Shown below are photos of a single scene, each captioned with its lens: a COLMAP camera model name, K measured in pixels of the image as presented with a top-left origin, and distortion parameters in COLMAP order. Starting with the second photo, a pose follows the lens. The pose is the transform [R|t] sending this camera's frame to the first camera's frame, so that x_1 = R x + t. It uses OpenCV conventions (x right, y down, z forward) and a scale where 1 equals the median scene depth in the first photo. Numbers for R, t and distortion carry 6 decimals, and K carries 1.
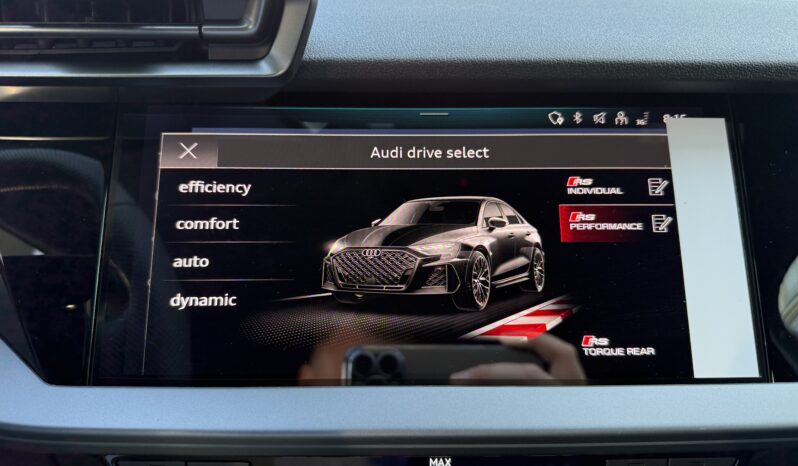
lens RADIAL K [[582.5, 0, 399.0], [0, 582.5, 233.0], [0, 0, 1]] dist [0.031958, -0.104707]
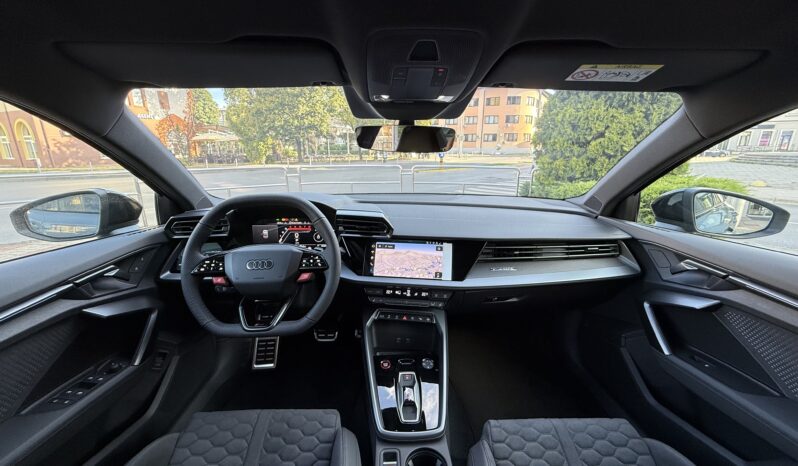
lens RADIAL K [[318.3, 0, 399.6], [0, 318.3, 230.0], [0, 0, 1]] dist [0.000131, 0.000027]
pose [[0.989151, 0.032171, -0.143339, 0.522949], [-0.039336, 0.998100, -0.047435, -0.168940], [0.141540, 0.052559, 0.988536, -3.070867]]
